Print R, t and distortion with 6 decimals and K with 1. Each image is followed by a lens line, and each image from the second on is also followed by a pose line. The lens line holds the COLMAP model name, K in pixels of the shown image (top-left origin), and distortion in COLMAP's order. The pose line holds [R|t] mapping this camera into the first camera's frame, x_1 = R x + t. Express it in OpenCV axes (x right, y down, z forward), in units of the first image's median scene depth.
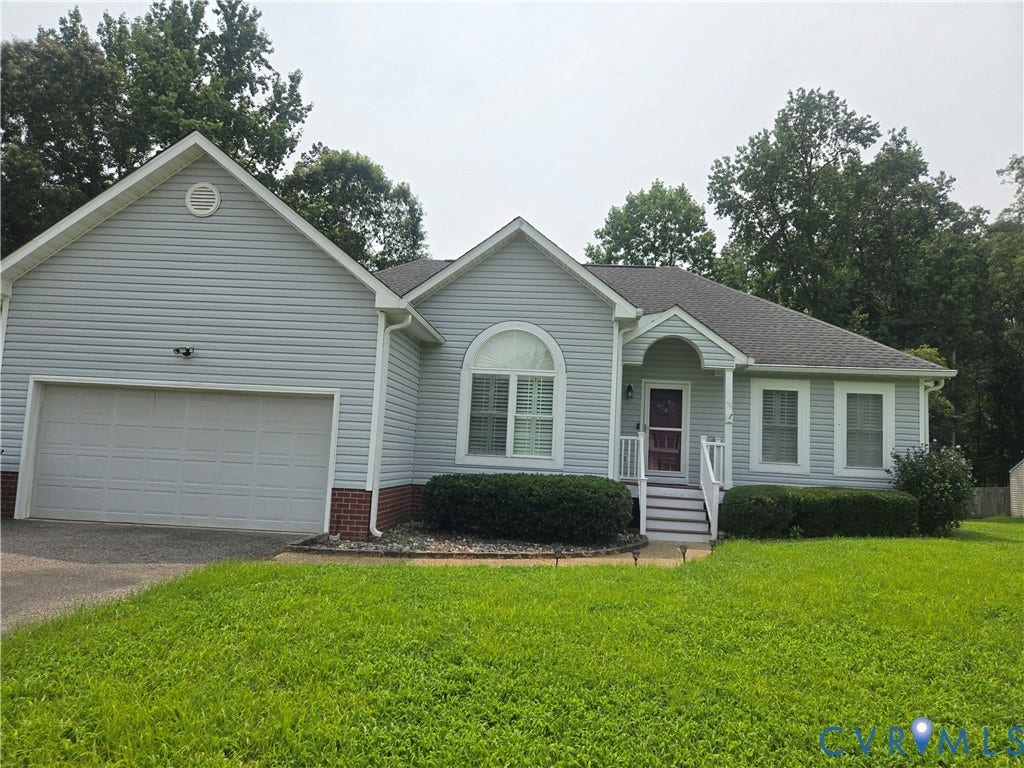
lens RADIAL K [[704.0, 0, 512.9], [0, 704.0, 386.1], [0, 0, 1]] dist [0.055960, -0.039091]
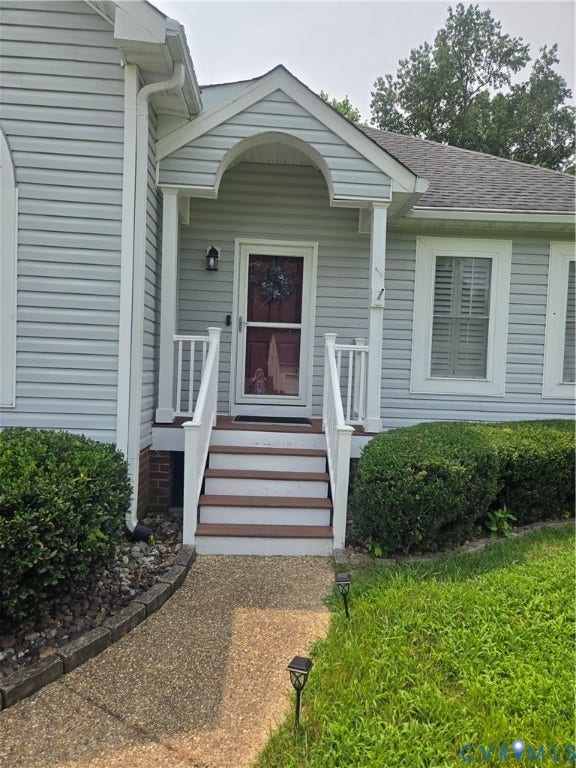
lens RADIAL K [[528.0, 0, 288.8], [0, 528.0, 383.2], [0, 0, 1]] dist [0.055960, -0.039091]
pose [[0.993509, -0.017810, 0.112351, 0.180311], [0.002652, 0.991025, 0.133649, 0.051244], [-0.113723, -0.132484, 0.984640, 0.566859]]
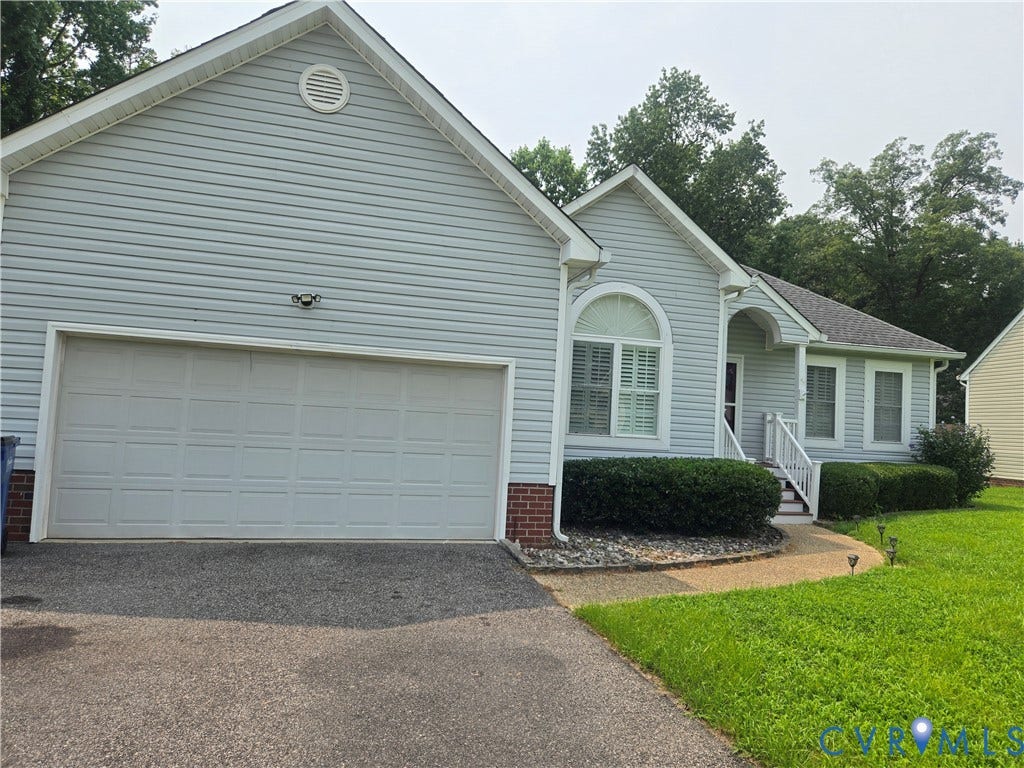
lens RADIAL K [[704.0, 0, 532.3], [0, 704.0, 376.7], [0, 0, 1]] dist [0.055960, -0.039091]
pose [[0.945918, 0.021960, 0.323661, -0.344423], [-0.037527, 0.998415, 0.041936, -0.006702], [-0.322227, -0.051814, 0.945243, 0.175521]]
